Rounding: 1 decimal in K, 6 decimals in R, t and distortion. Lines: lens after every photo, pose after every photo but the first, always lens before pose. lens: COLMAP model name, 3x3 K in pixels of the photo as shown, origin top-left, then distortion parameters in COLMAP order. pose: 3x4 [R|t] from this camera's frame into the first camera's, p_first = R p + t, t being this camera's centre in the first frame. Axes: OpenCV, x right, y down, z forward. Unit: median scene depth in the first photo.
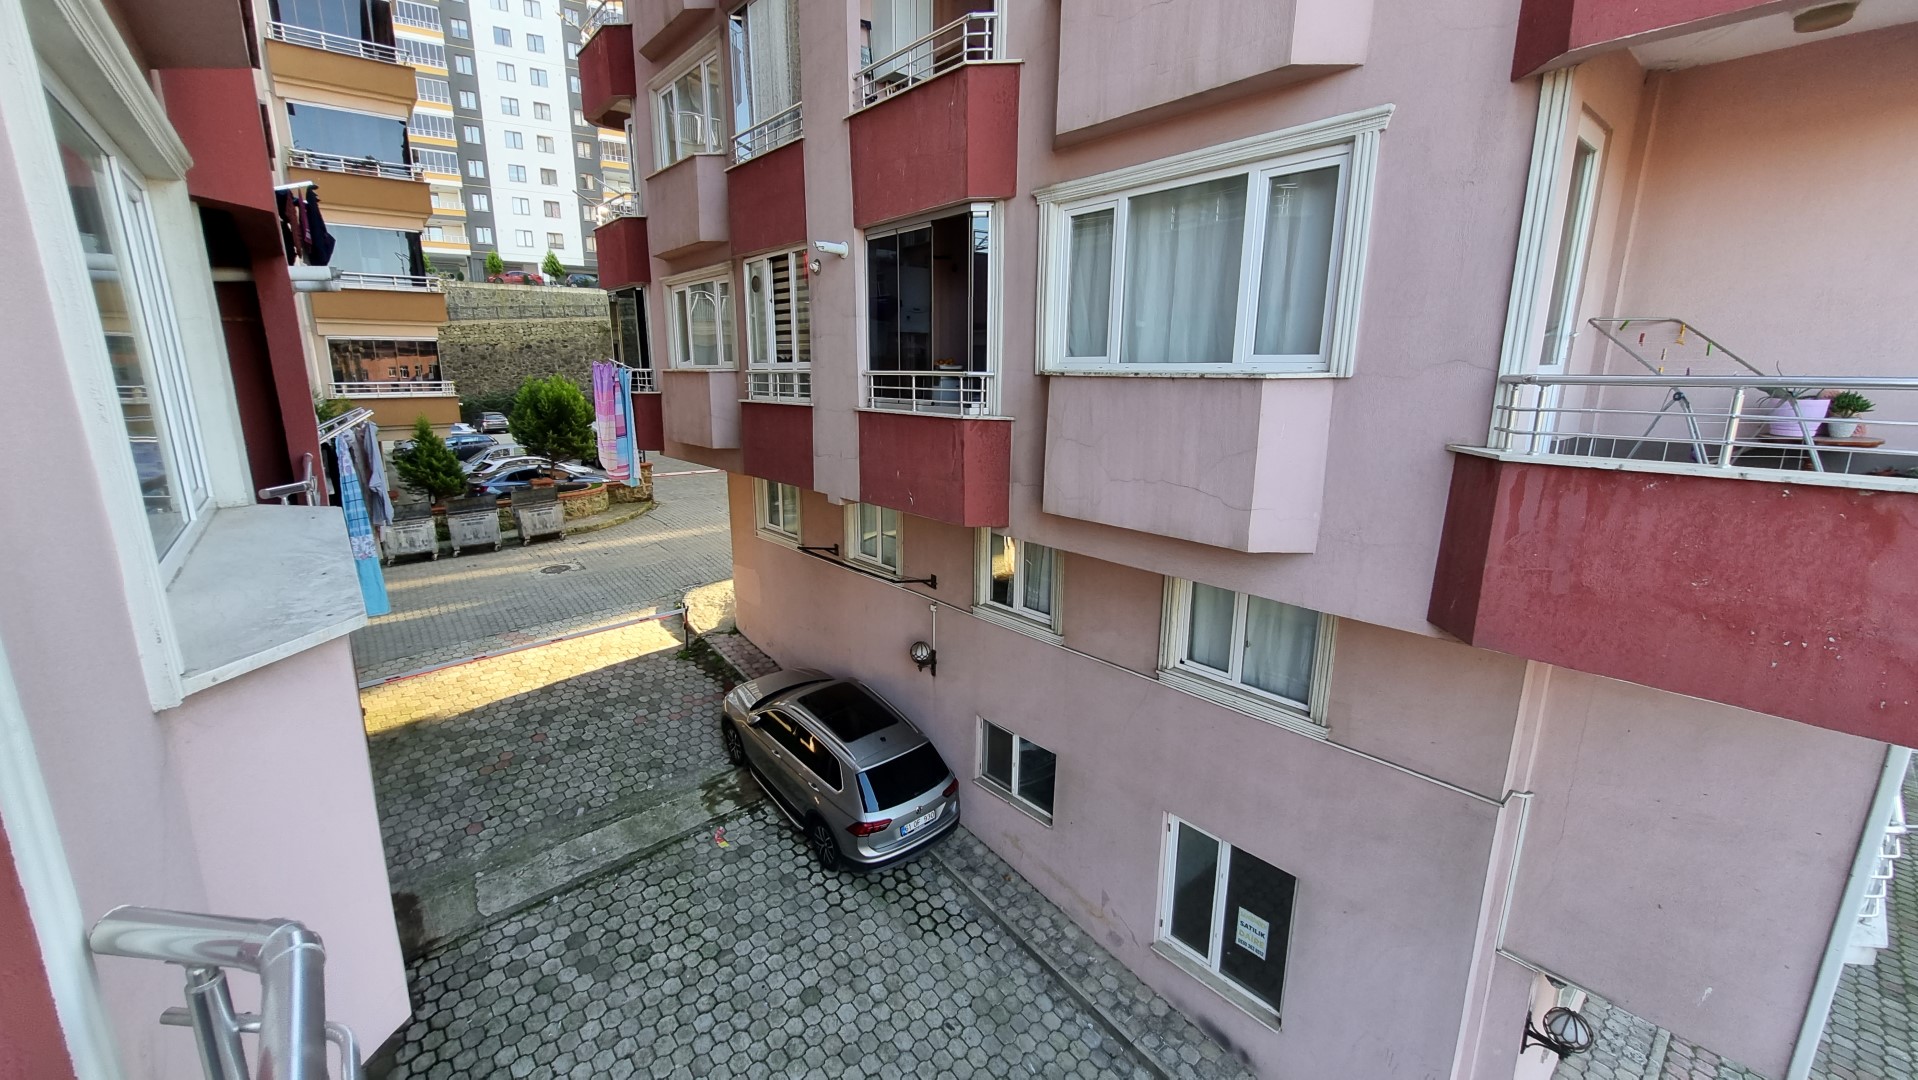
lens RADIAL K [[757.3, 0, 944.4], [0, 757.3, 547.2], [0, 0, 1]] dist [0.000570, 0.000272]
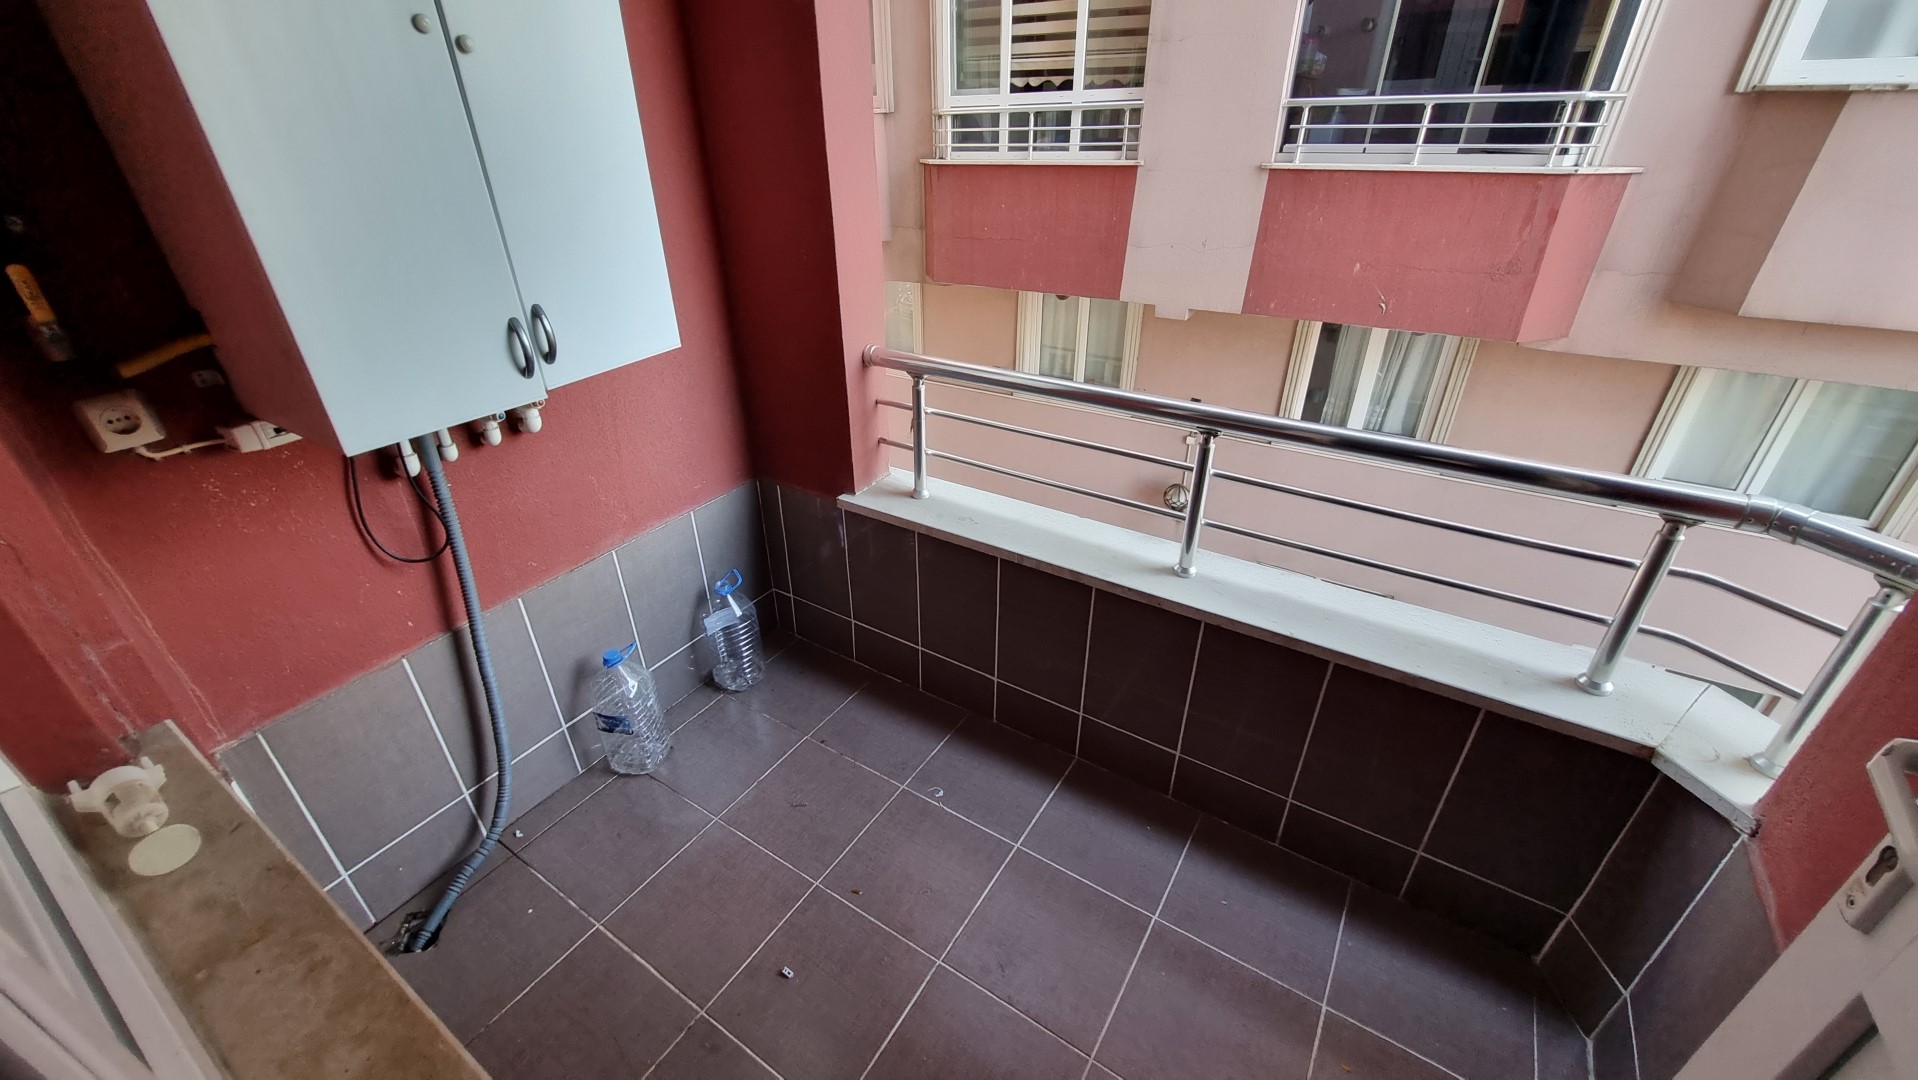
lens RADIAL K [[757.3, 0, 944.4], [0, 757.3, 547.2], [0, 0, 1]] dist [0.000570, 0.000272]
pose [[0.955314, -0.161896, 0.247317, -0.609317], [0.086440, 0.953108, 0.290022, -0.085294], [-0.282673, -0.255684, 0.924512, 0.404284]]
